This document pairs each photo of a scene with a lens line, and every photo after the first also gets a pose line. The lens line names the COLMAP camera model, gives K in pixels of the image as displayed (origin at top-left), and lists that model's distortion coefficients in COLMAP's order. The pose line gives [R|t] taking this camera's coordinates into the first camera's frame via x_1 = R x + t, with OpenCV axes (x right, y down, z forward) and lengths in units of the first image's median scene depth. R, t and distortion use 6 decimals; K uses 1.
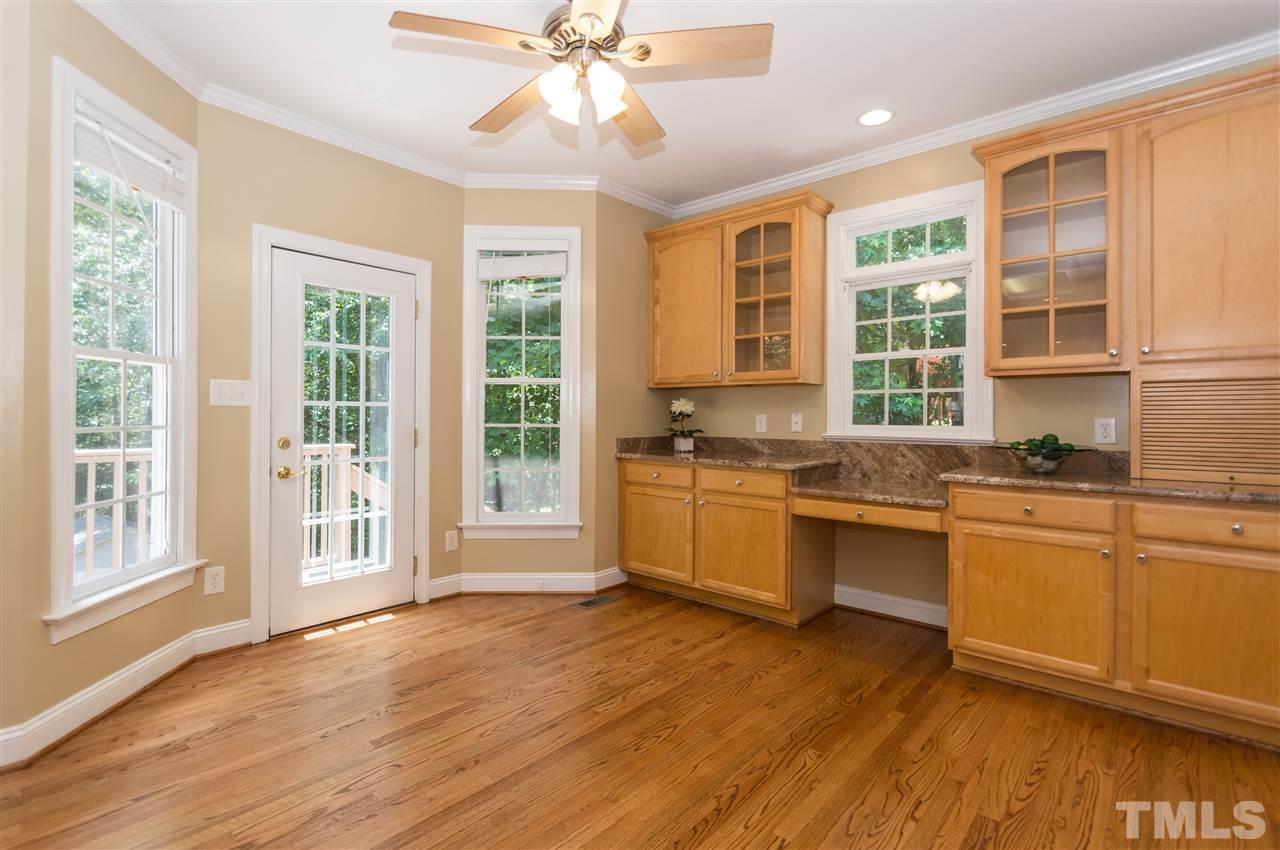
lens RADIAL K [[600.9, 0, 641.0], [0, 600.9, 412.2], [0, 0, 1]] dist [0.001841, -0.013998]
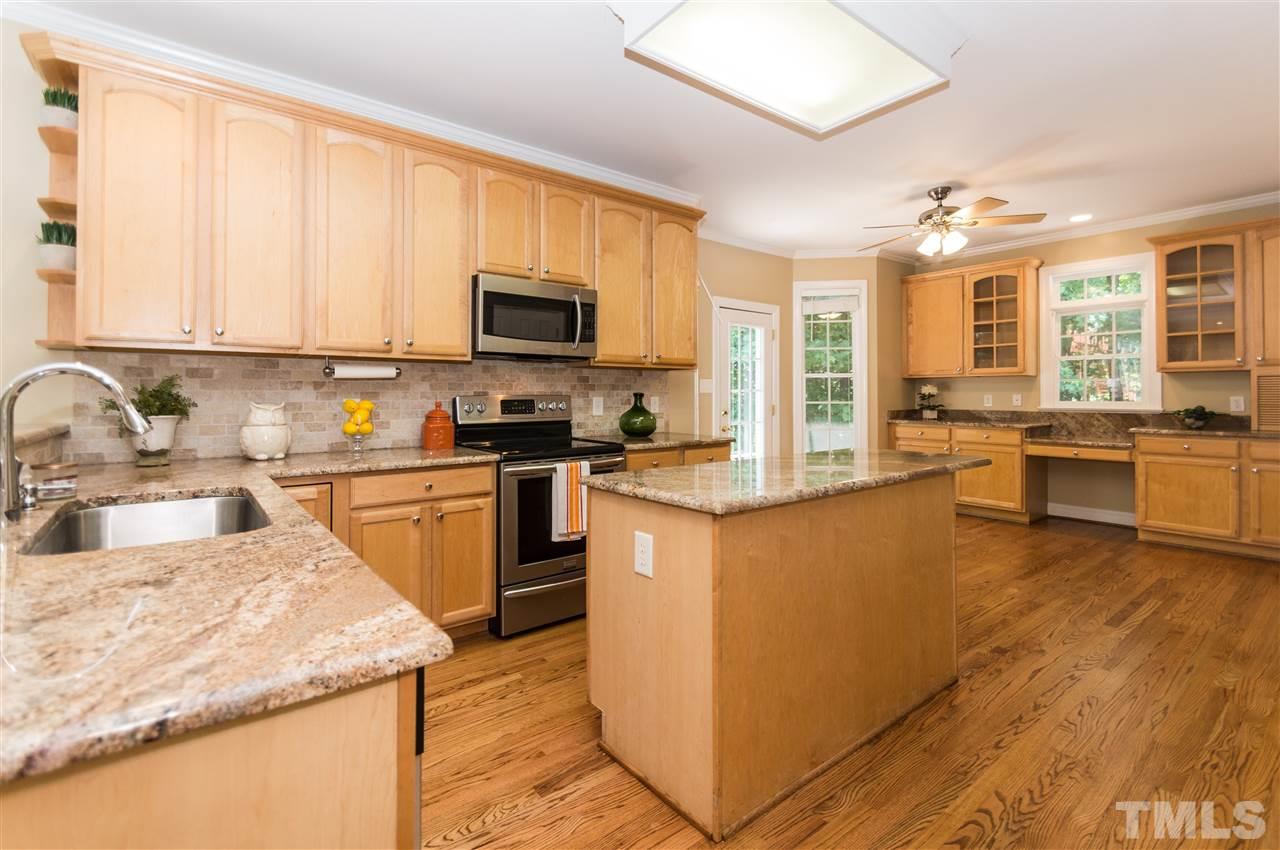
lens RADIAL K [[583.9, 0, 639.7], [0, 583.9, 388.0], [0, 0, 1]] dist [-0.000112, -0.006790]
pose [[0.983936, -0.007206, -0.178379, -0.510724], [0.006245, 0.999963, -0.005948, -0.013201], [0.178415, 0.004738, 0.983944, -0.785269]]
